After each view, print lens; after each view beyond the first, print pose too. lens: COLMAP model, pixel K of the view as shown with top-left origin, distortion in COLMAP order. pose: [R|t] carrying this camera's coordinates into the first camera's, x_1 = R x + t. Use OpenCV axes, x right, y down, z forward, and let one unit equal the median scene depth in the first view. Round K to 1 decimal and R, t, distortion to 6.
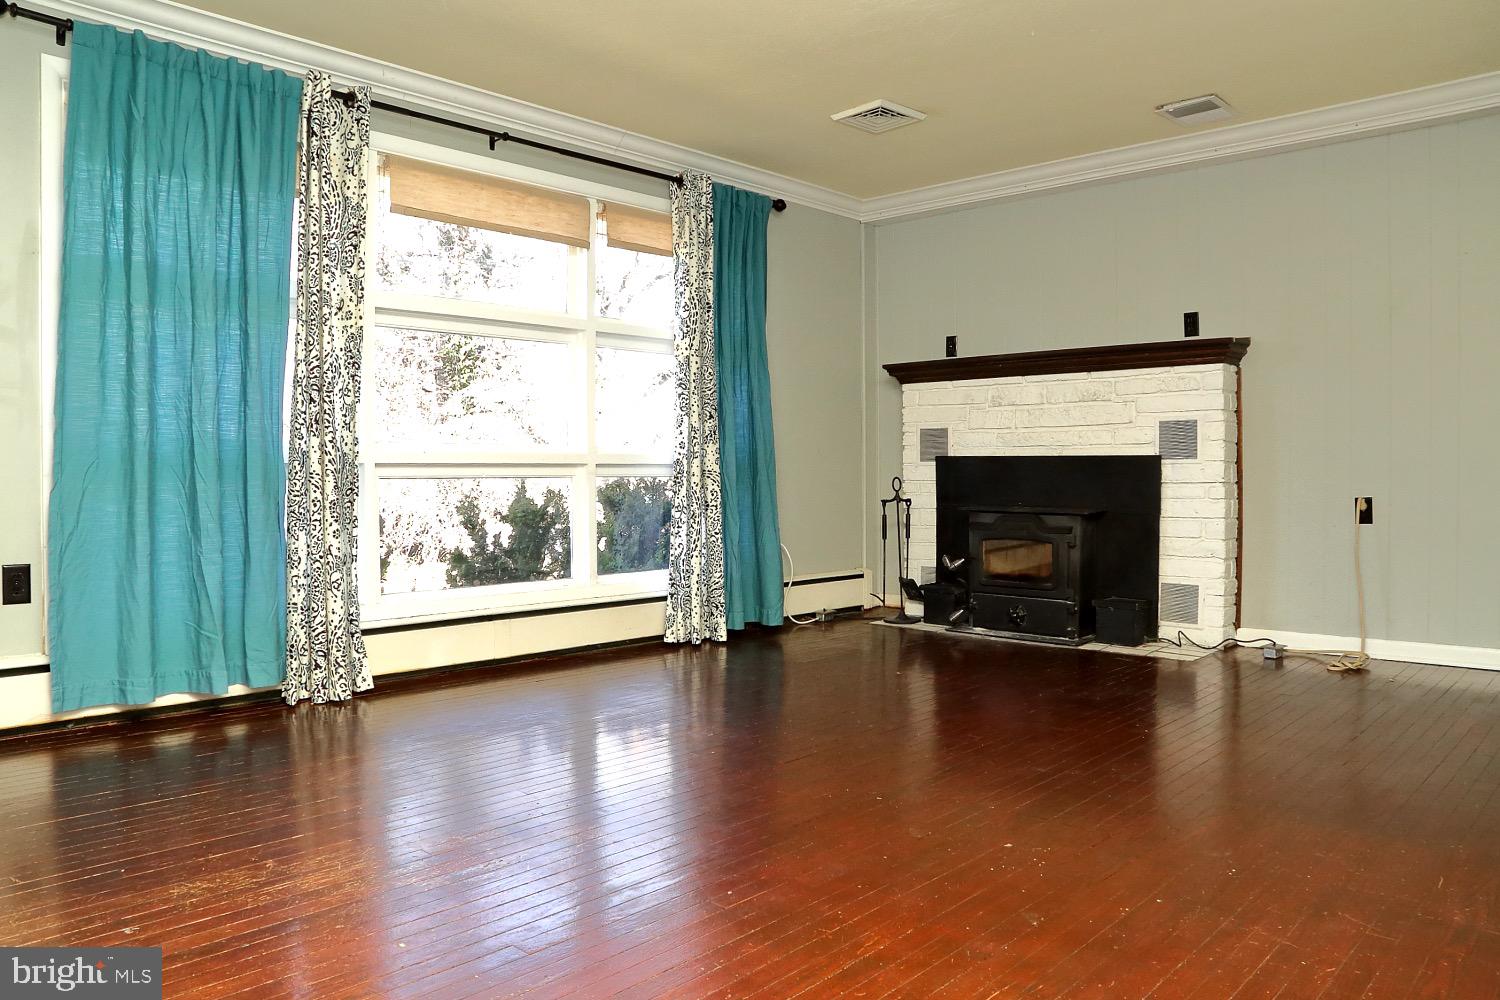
lens RADIAL K [[1034.3, 0, 742.7], [0, 1034.3, 487.6], [0, 0, 1]] dist [-0.119208, 0.055655]
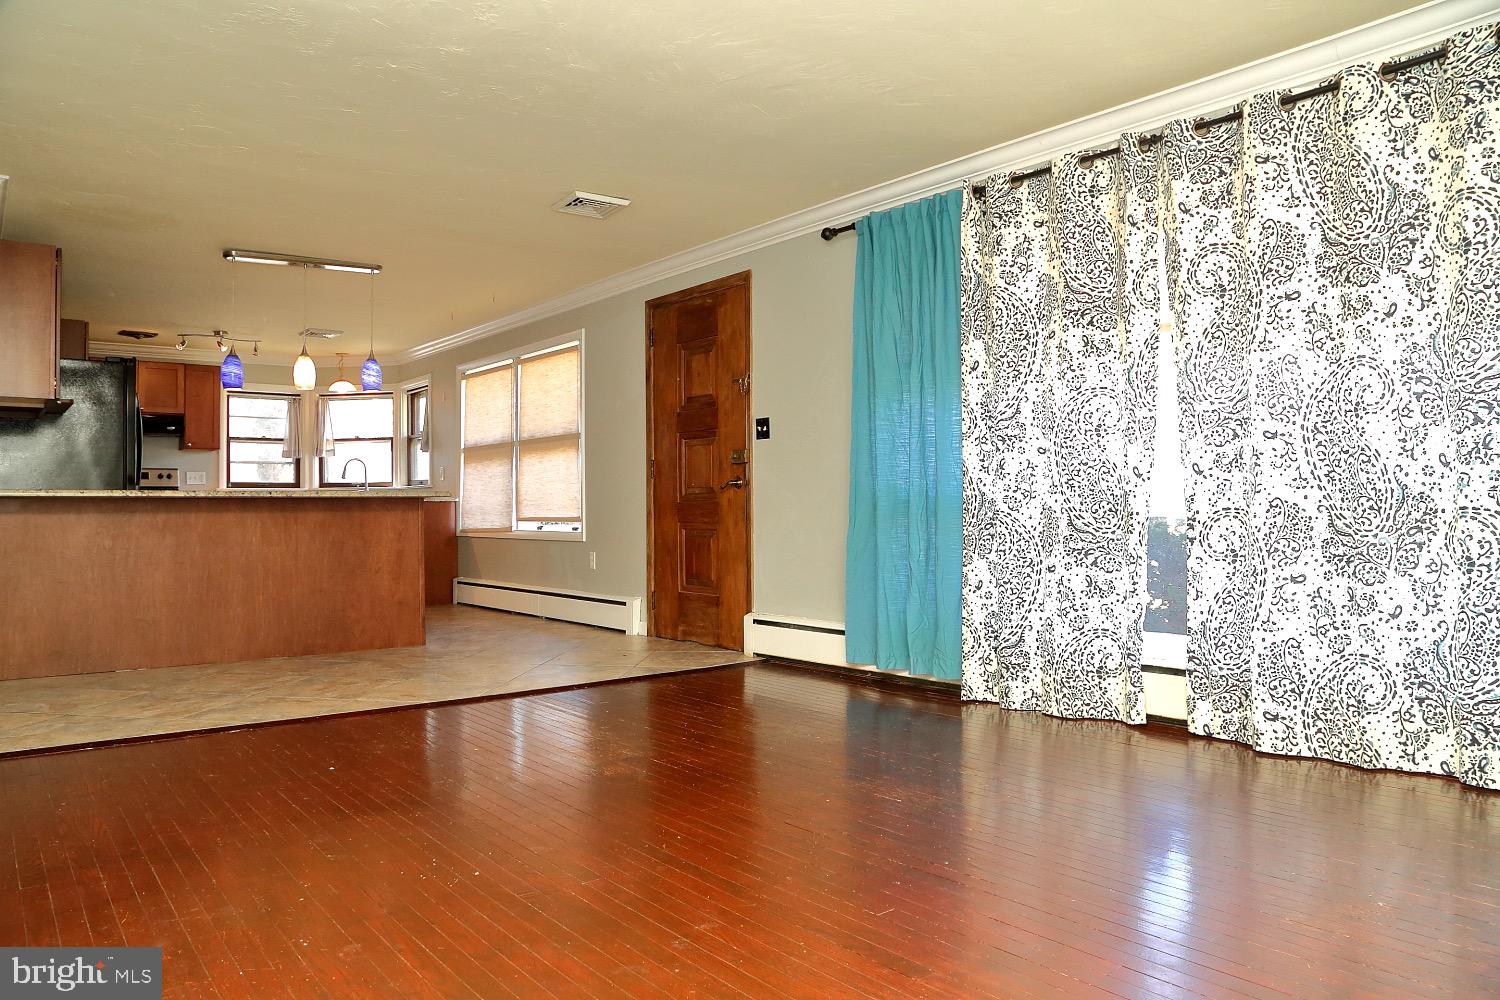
lens RADIAL K [[1034.3, 0, 747.6], [0, 1034.3, 506.9], [0, 0, 1]] dist [-0.119208, 0.055655]
pose [[-0.100944, -0.002170, -0.994890, 0.737810], [-0.017086, 0.999854, -0.000448, -0.012517], [0.994745, 0.016953, -0.100967, 0.769293]]
